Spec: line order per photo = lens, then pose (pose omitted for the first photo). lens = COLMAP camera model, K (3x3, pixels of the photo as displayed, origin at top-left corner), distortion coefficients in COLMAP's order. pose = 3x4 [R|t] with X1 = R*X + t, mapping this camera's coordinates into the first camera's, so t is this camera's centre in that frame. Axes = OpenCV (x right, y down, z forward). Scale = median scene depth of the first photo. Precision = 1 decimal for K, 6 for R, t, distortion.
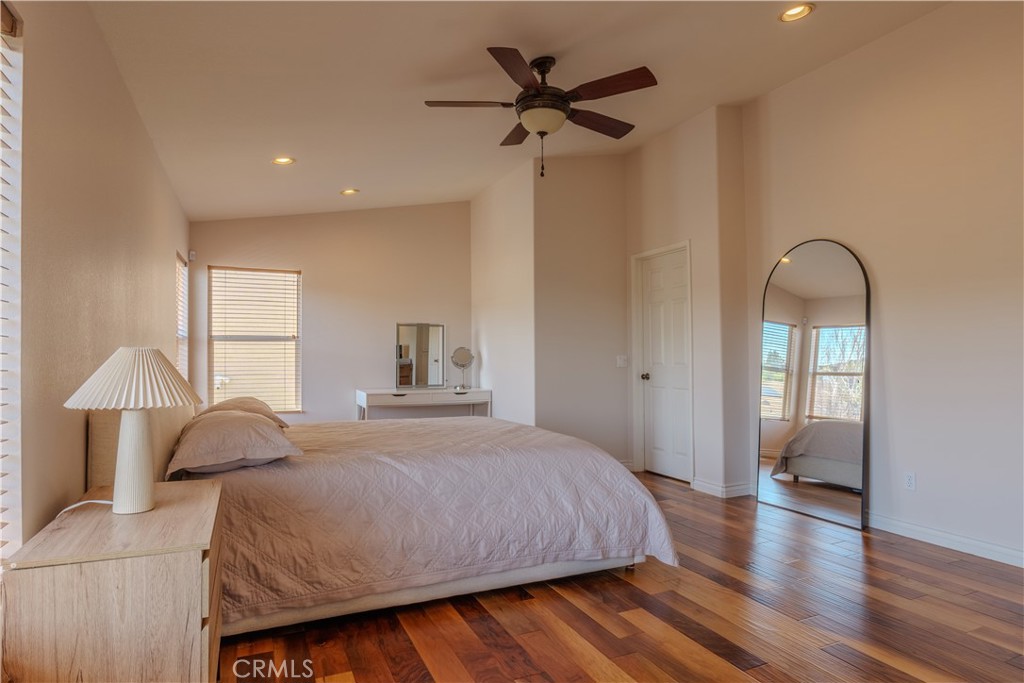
lens RADIAL K [[597.5, 0, 512.0], [0, 597.5, 341.5], [0, 0, 1]] dist [-0.021839, 0.001385]
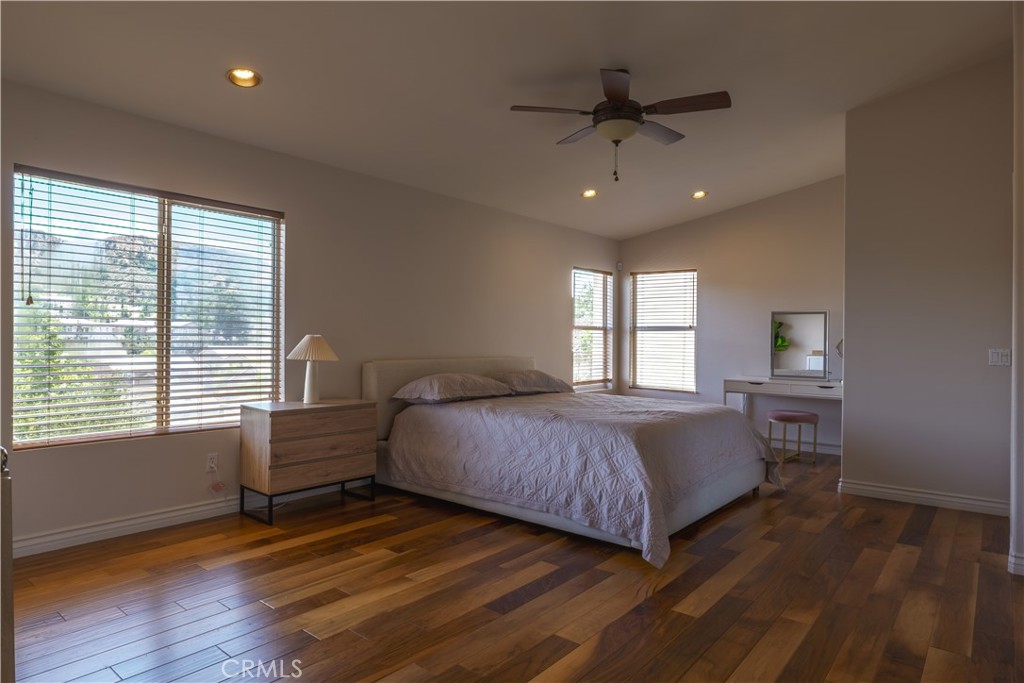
lens RADIAL K [[597.5, 0, 512.0], [0, 597.5, 341.5], [0, 0, 1]] dist [-0.021839, 0.001385]
pose [[0.448411, 0.011245, -0.893757, 1.060205], [0.005634, 0.999865, 0.015407, 0.001655], [0.893810, -0.011944, 0.448287, 0.370387]]
